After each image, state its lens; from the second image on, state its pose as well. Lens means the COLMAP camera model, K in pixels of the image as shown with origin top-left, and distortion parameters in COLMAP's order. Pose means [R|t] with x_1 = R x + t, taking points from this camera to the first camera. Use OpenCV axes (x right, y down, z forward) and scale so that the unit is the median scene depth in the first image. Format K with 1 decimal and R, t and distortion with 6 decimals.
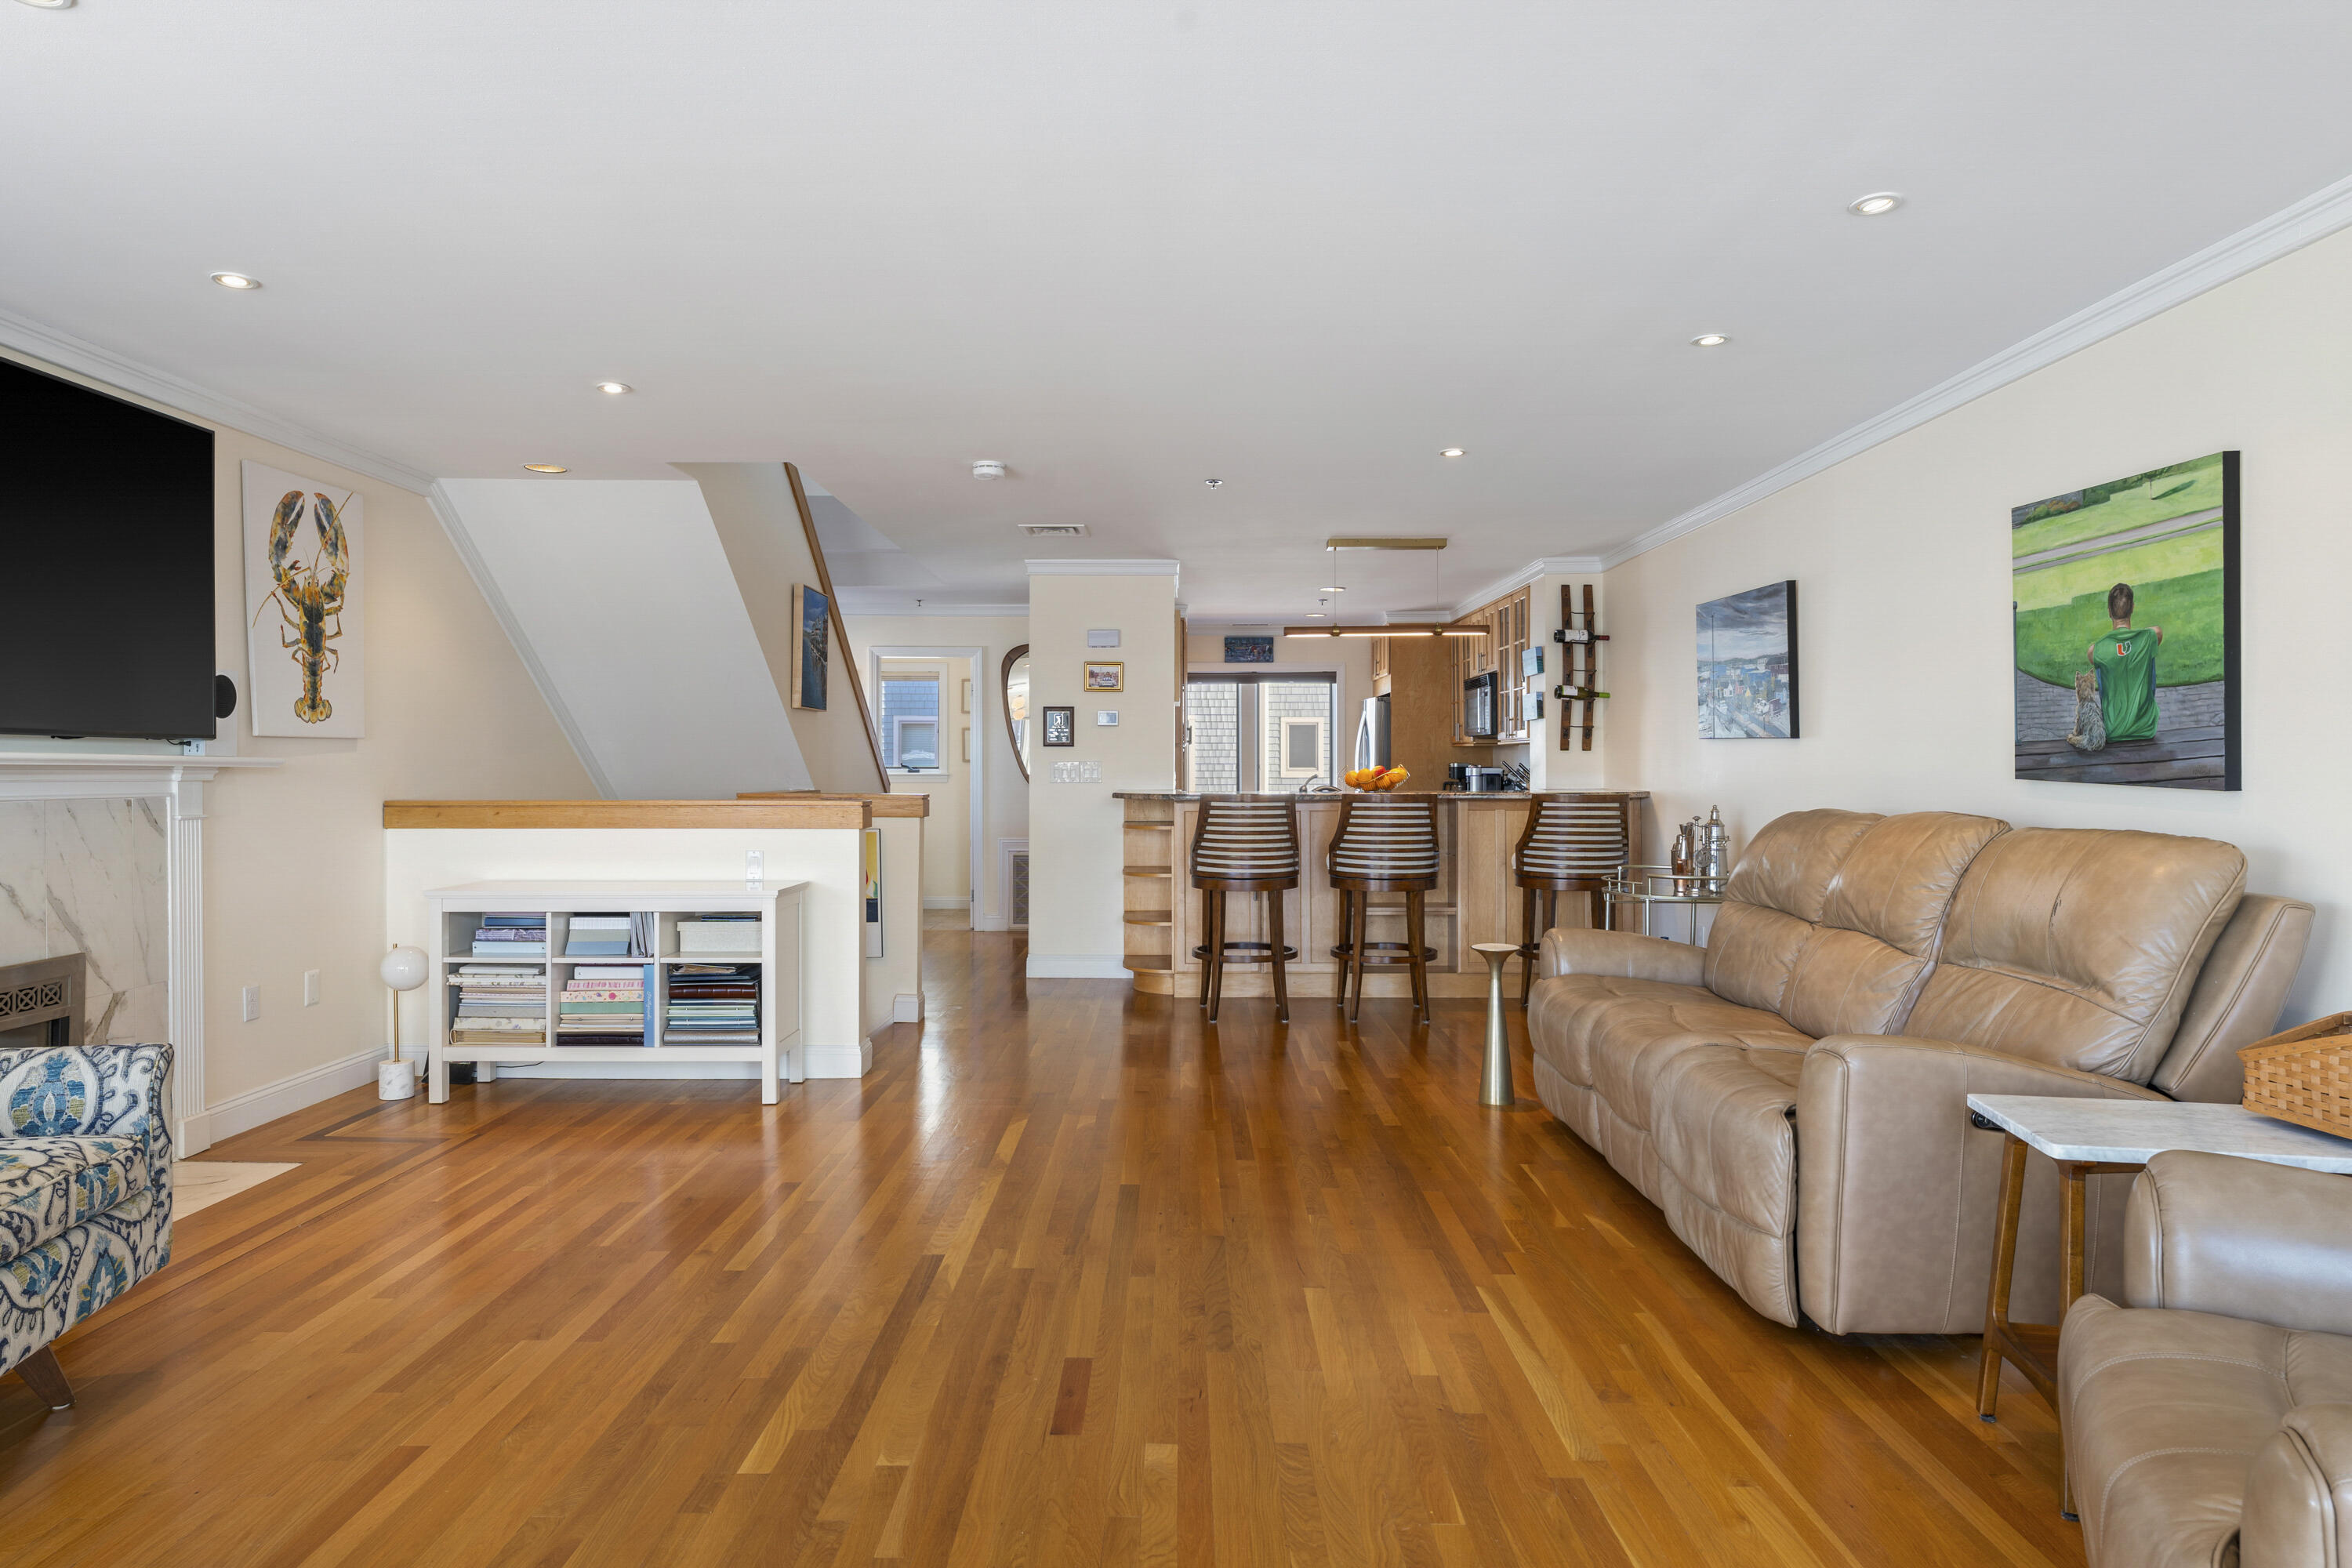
lens RADIAL K [[1329.7, 0, 1176.0], [0, 1329.7, 784.0], [0, 0, 1]] dist [-0.001173, -0.000177]
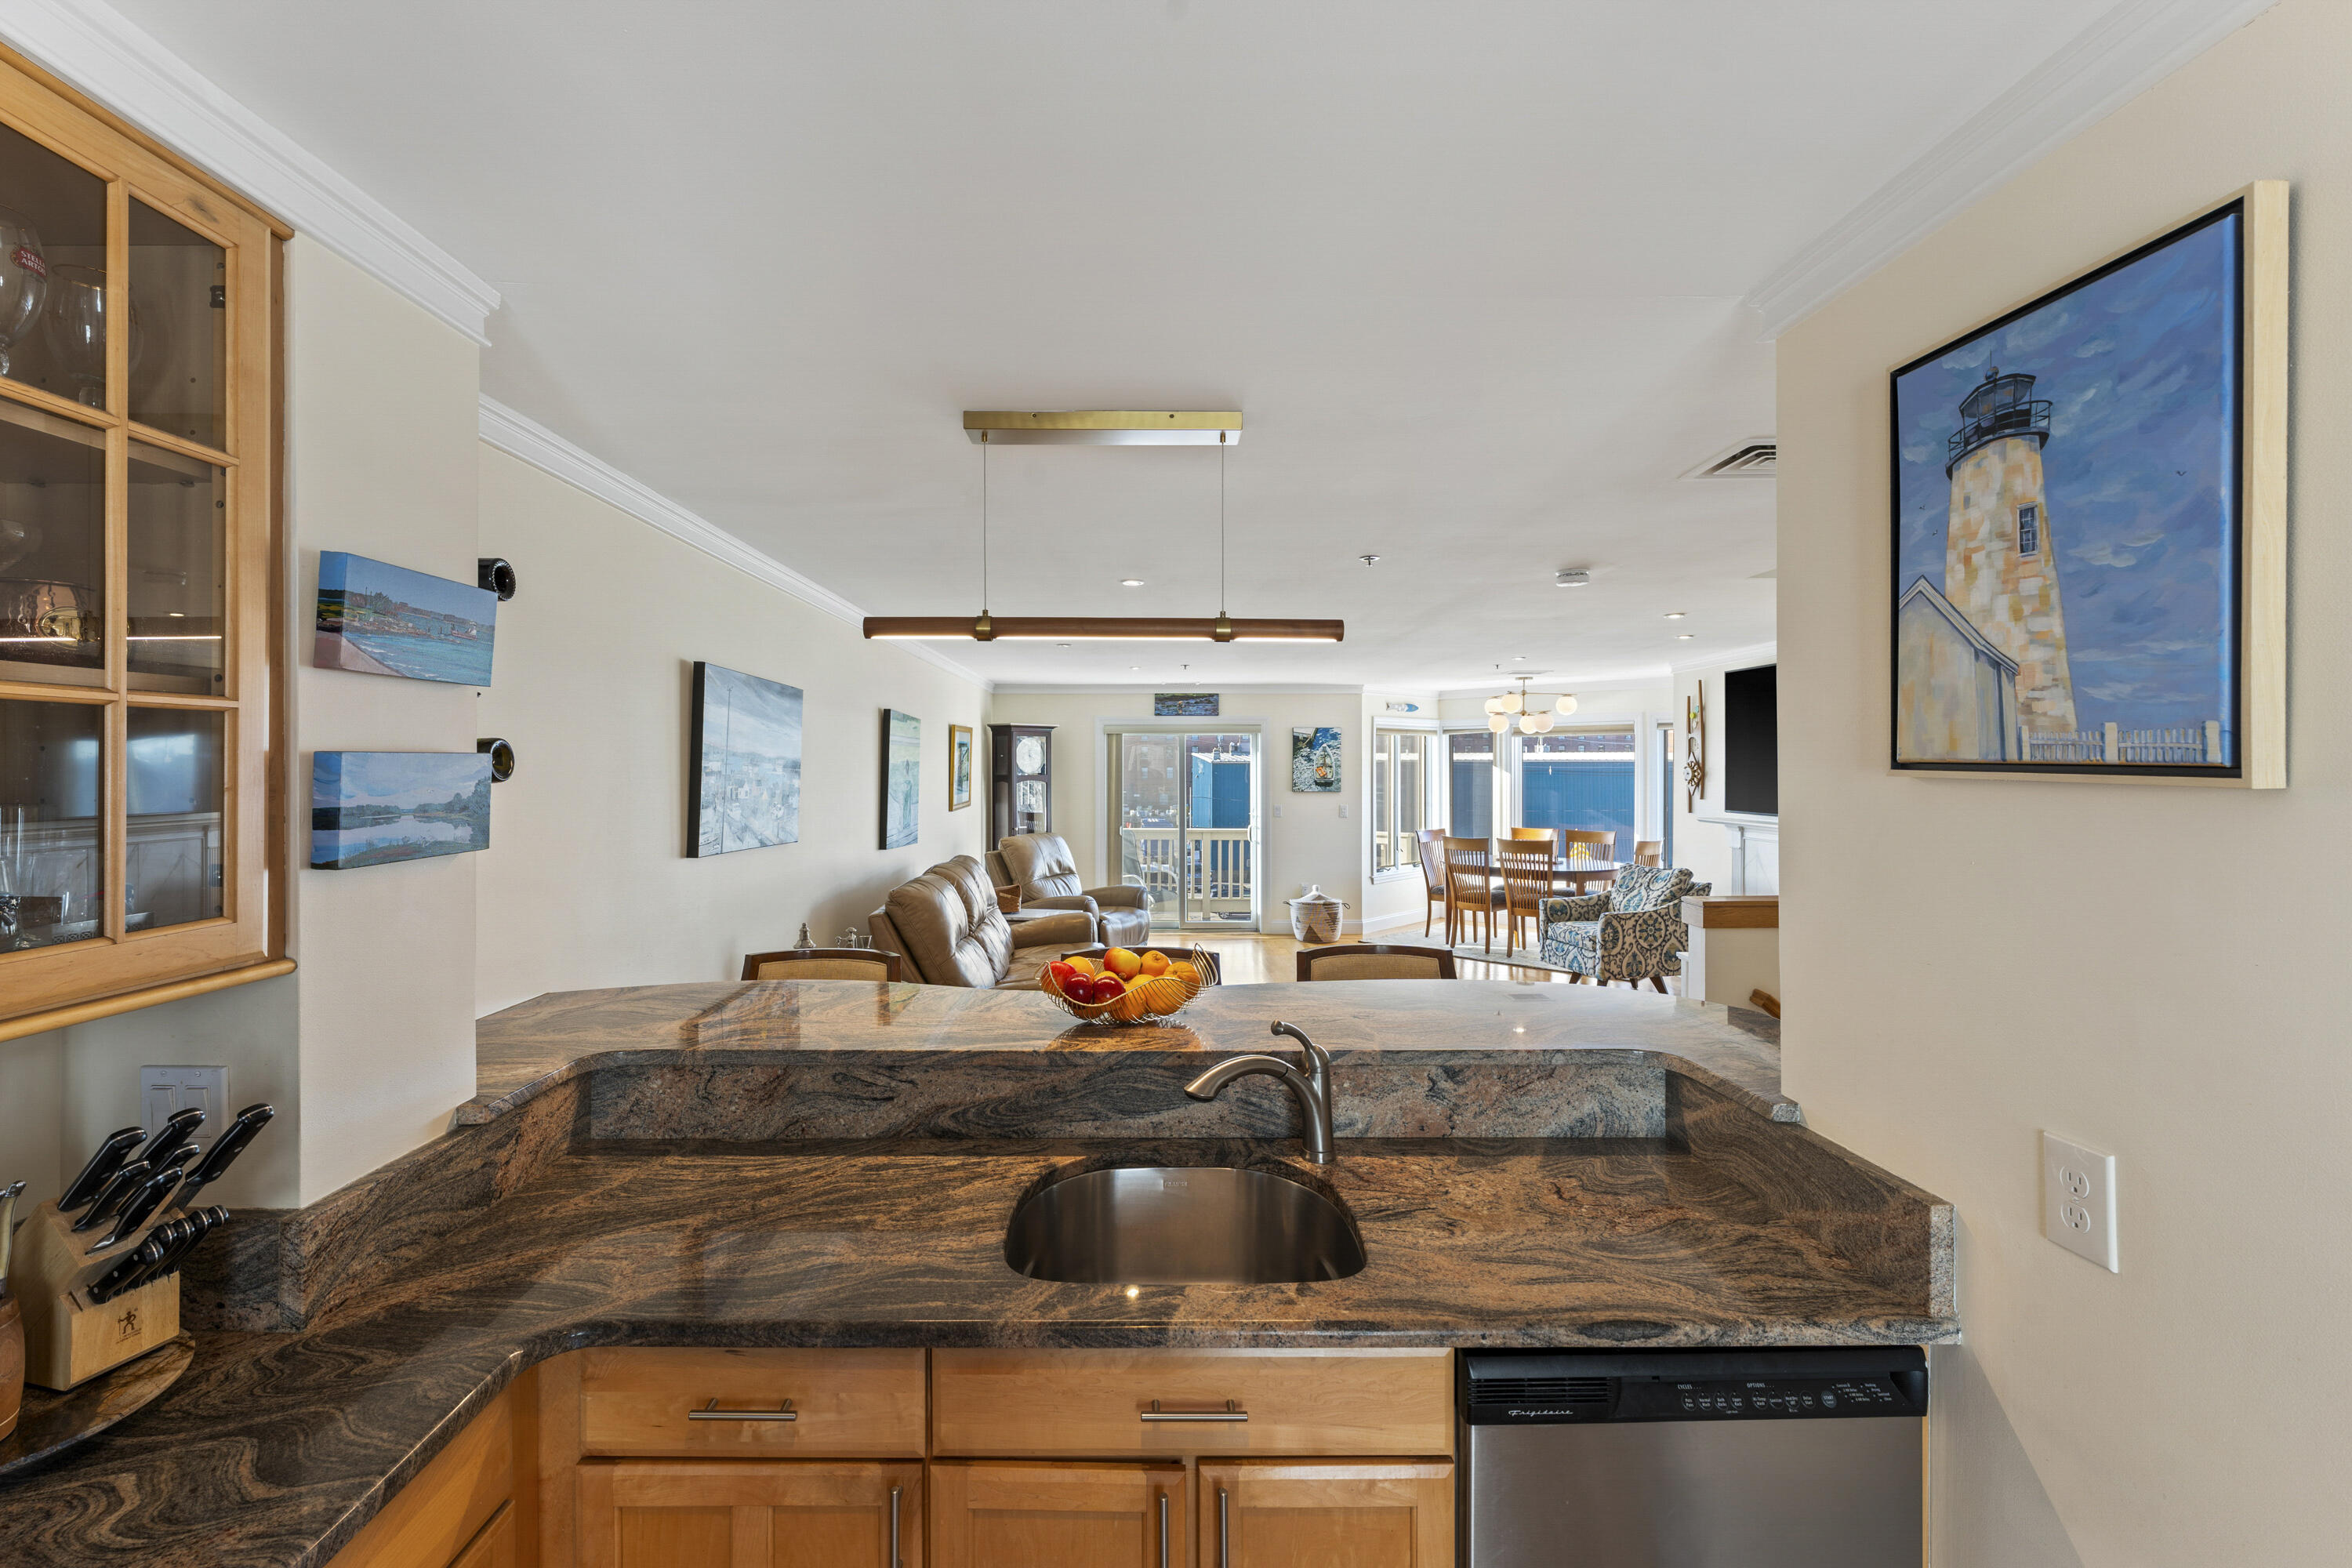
lens RADIAL K [[1005.2, 0, 1152.9], [0, 1005.2, 766.0], [0, 0, 1]] dist [-0.000696, -0.000629]
pose [[-0.999860, 0.004065, -0.016225, 0.213938], [0.003900, 0.999940, 0.010238, -0.109130], [0.016265, 0.010173, -0.999816, 1.943128]]
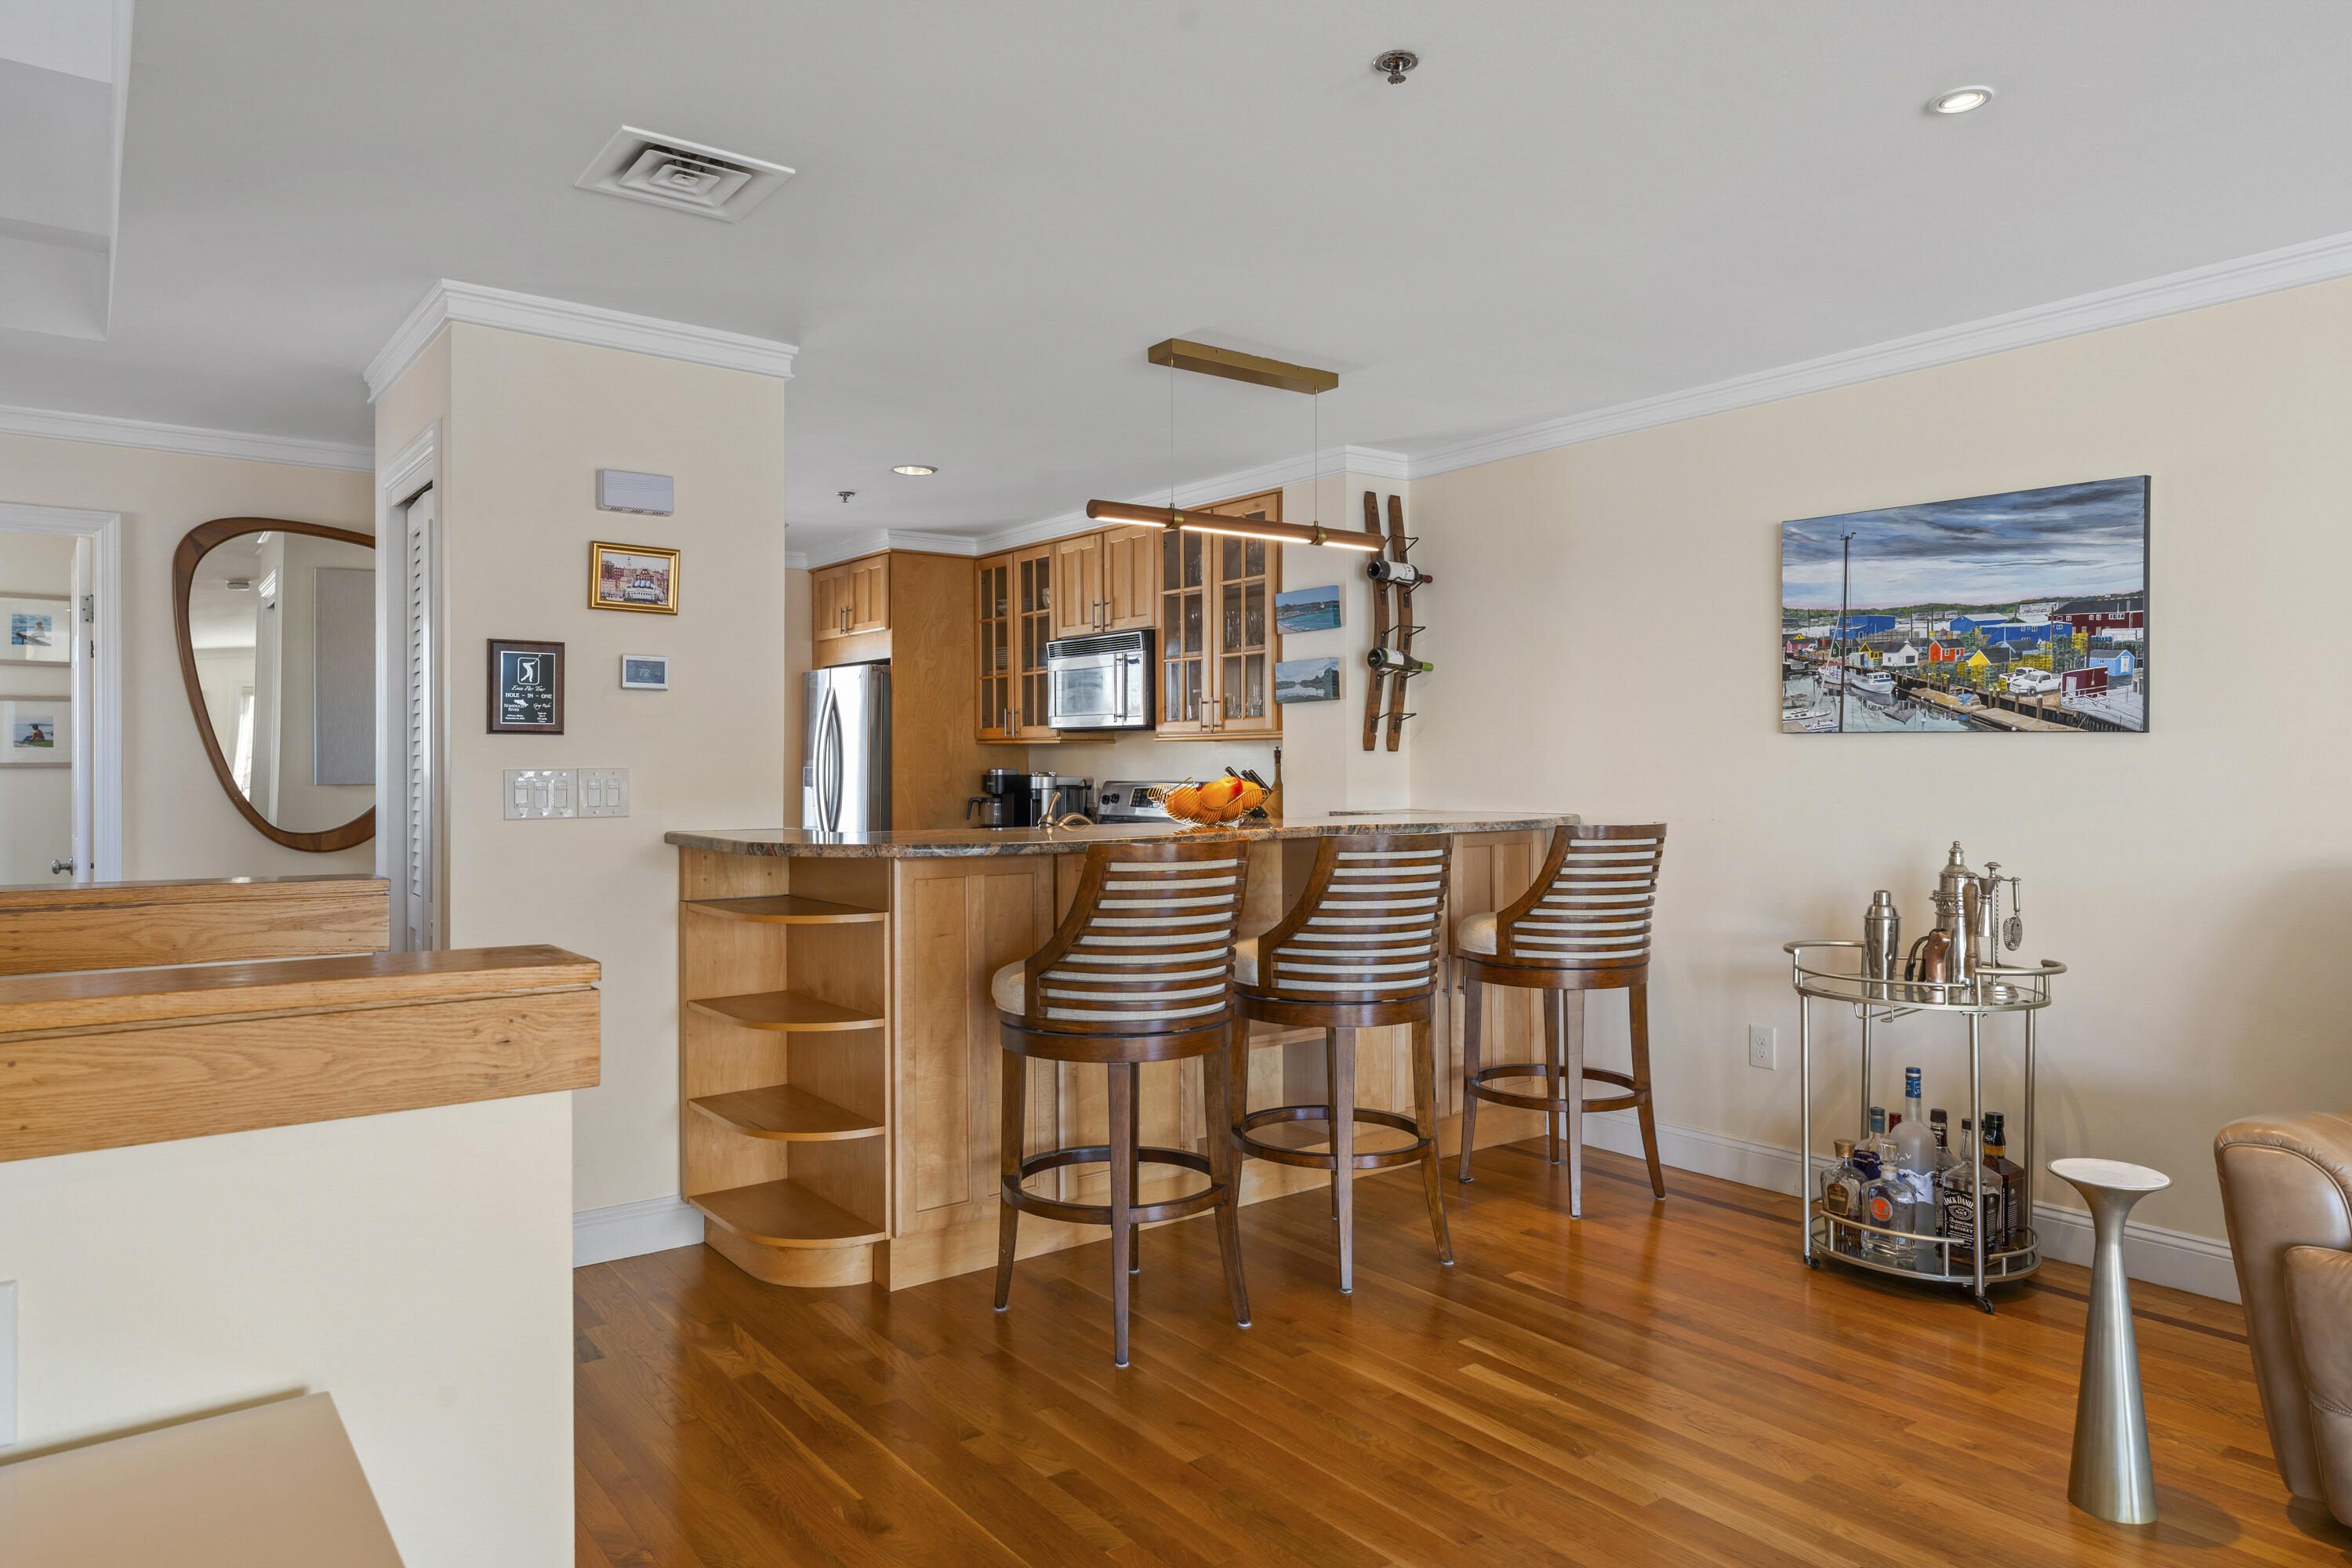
lens RADIAL K [[1463.4, 0, 1176.0], [0, 1463.4, 784.0], [0, 0, 1]] dist [-0.000900, -0.000584]
pose [[0.799956, -0.007125, 0.600016, -0.323934], [0.008542, 0.999963, 0.000485, -0.017022], [-0.599998, 0.004738, 0.799988, 0.793255]]
